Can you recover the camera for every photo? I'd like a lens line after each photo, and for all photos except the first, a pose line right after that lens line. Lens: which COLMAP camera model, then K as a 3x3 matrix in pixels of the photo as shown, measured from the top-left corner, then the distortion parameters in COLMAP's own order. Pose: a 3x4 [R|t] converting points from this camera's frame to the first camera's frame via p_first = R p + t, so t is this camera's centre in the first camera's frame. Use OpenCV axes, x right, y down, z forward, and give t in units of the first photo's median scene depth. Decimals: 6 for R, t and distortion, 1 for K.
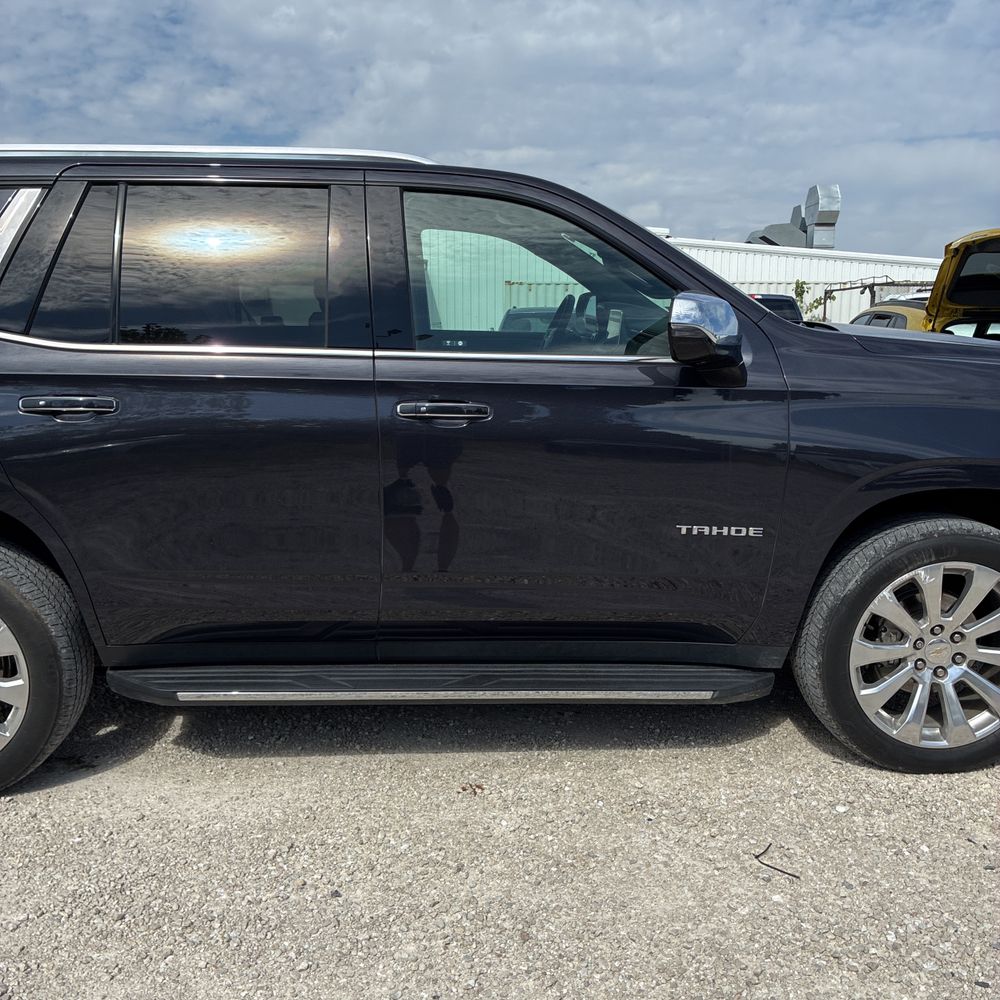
lens RADIAL K [[1022.6, 0, 491.1], [0, 1022.6, 498.7], [0, 0, 1]] dist [0.019917, 0.000000]
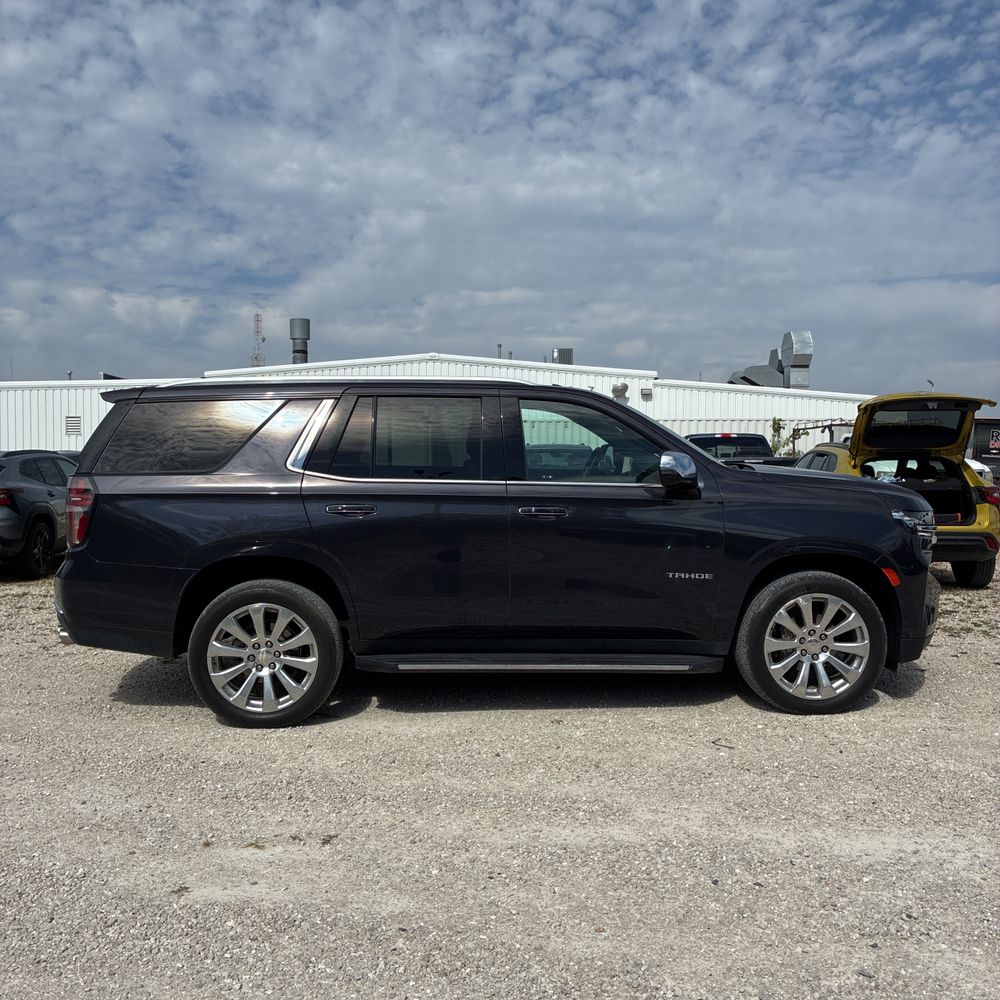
lens RADIAL K [[1022.6, 0, 486.5], [0, 1022.6, 470.1], [0, 0, 1]] dist [0.019917, 0.000000]
pose [[0.999994, -0.001596, 0.003191, -0.022903], [0.002067, 0.988146, -0.153504, 0.018901], [-0.002908, 0.153509, 0.988143, -0.130802]]
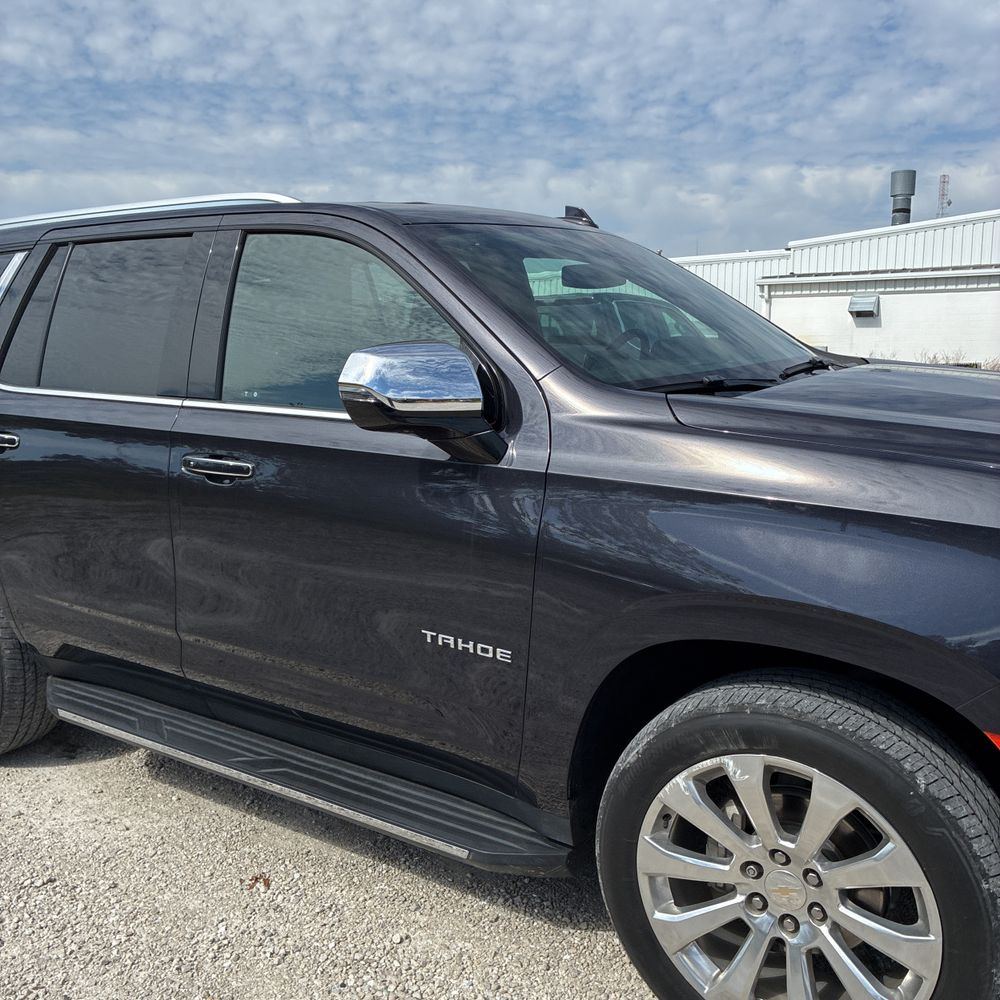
lens RADIAL K [[1022.6, 0, 488.8], [0, 1022.6, 482.4], [0, 0, 1]] dist [0.019917, 0.000000]
pose [[0.803658, 0.078637, -0.589873, 0.101735], [-0.093557, 0.995600, 0.005261, -0.014459], [0.587691, 0.050959, 0.807479, 0.056741]]
